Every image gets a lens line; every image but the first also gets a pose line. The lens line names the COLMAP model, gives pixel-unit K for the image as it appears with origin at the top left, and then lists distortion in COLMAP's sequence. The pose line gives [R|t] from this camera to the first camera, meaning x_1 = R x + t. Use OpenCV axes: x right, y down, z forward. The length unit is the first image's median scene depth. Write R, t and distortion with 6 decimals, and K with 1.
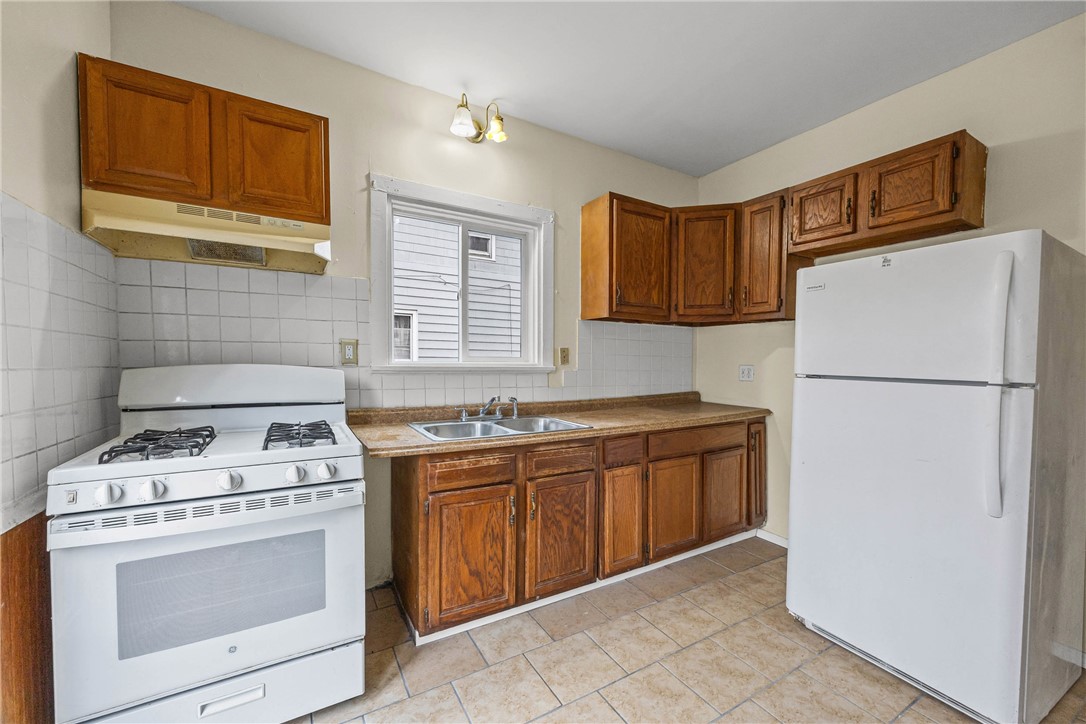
lens RADIAL K [[427.9, 0, 542.3], [0, 427.9, 372.1], [0, 0, 1]] dist [-0.002331, 0.000264]
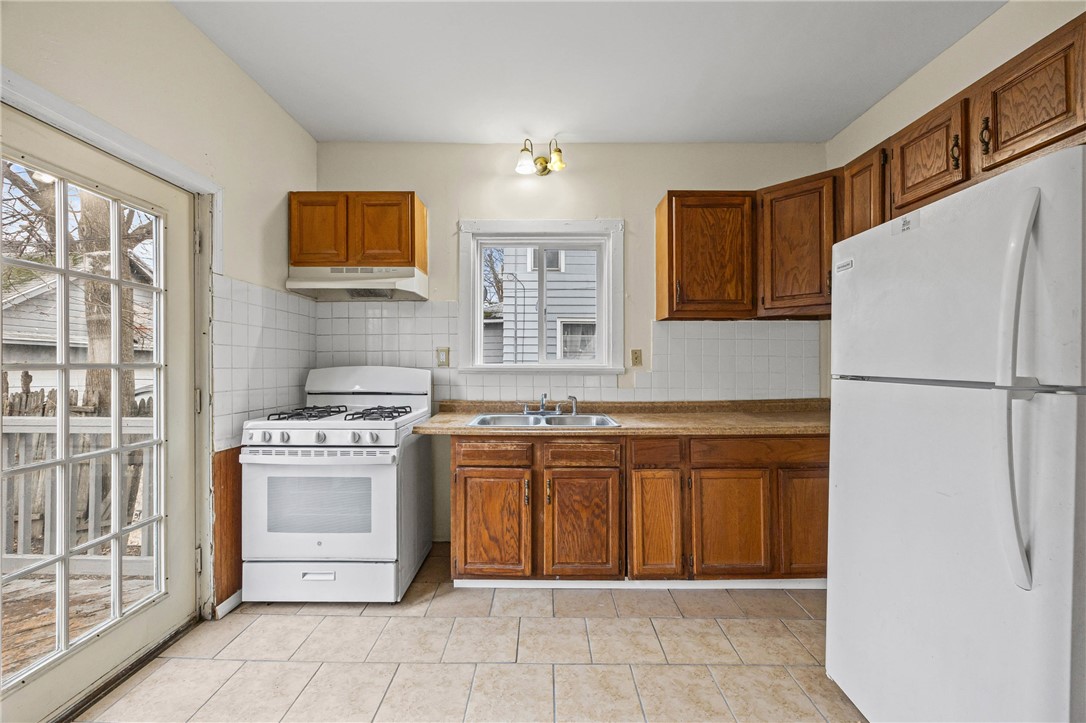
lens RADIAL K [[427.9, 0, 549.3], [0, 427.9, 363.1], [0, 0, 1]] dist [-0.002331, 0.000264]
pose [[0.858548, -0.009605, -0.512644, 0.783944], [-0.007343, 0.999492, -0.031025, 0.017199], [0.512681, 0.030401, 0.858041, 0.045053]]
